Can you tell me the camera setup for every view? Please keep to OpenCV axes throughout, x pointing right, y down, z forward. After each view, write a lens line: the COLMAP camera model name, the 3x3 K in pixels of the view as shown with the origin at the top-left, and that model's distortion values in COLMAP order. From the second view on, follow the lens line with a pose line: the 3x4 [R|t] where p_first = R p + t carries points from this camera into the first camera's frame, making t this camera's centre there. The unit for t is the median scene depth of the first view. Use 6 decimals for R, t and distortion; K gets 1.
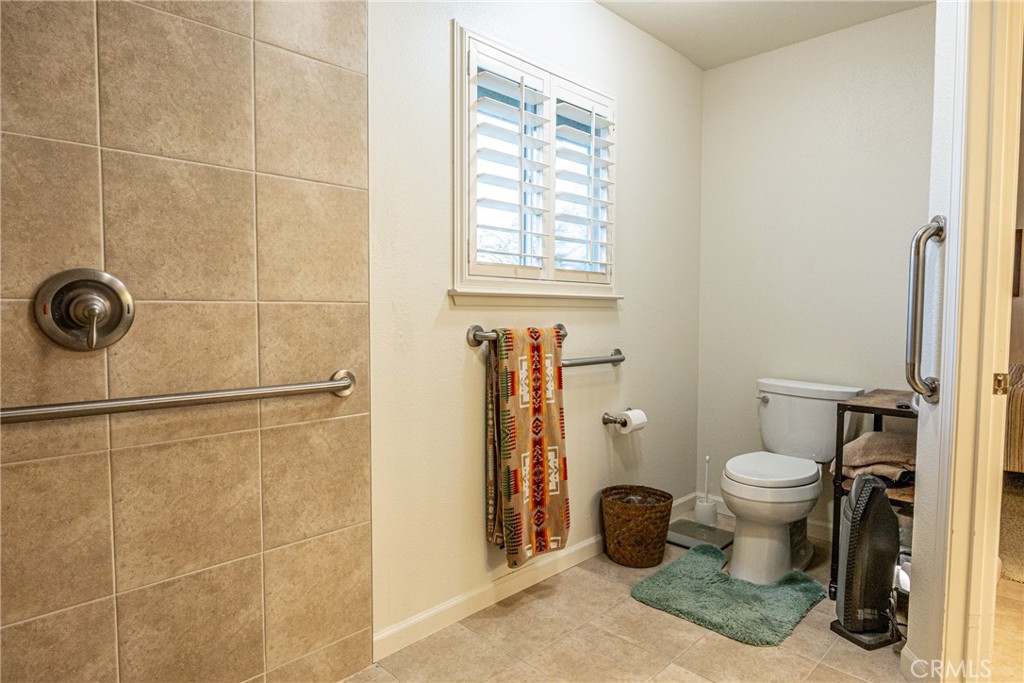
lens RADIAL K [[586.9, 0, 513.2], [0, 586.9, 335.5], [0, 0, 1]] dist [-0.008219, 0.001055]
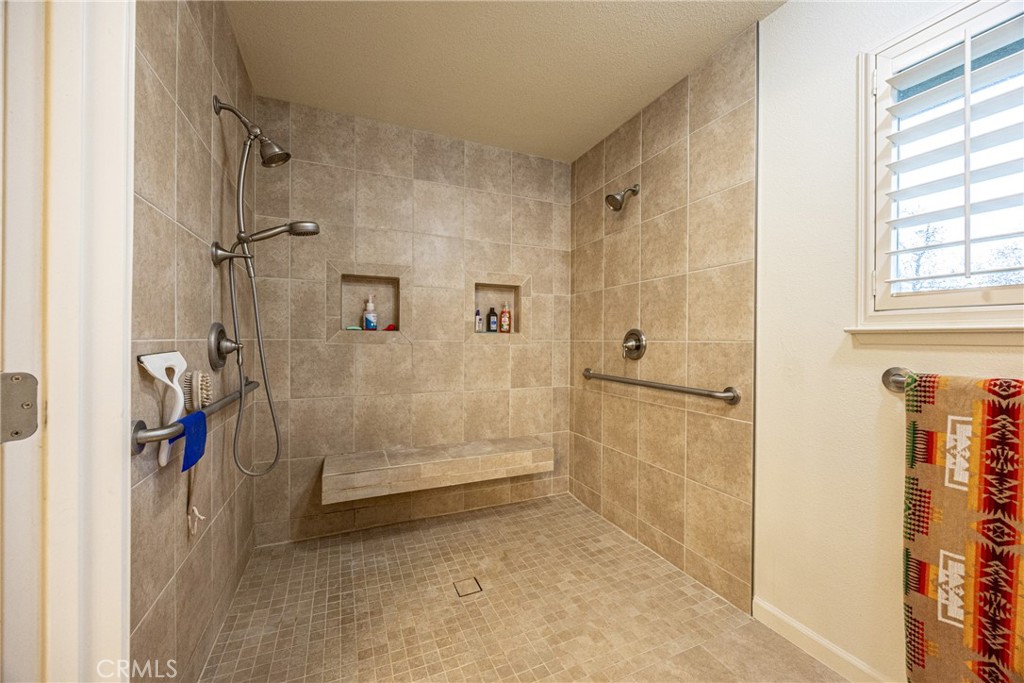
lens RADIAL K [[387.4, 0, 512.4], [0, 387.4, 342.1], [0, 0, 1]] dist [-0.003480, -0.000300]
pose [[-0.368209, -0.003643, -0.929736, 0.791485], [-0.055318, 0.998307, 0.017997, -0.039346], [0.928096, 0.058058, -0.367787, 0.811891]]
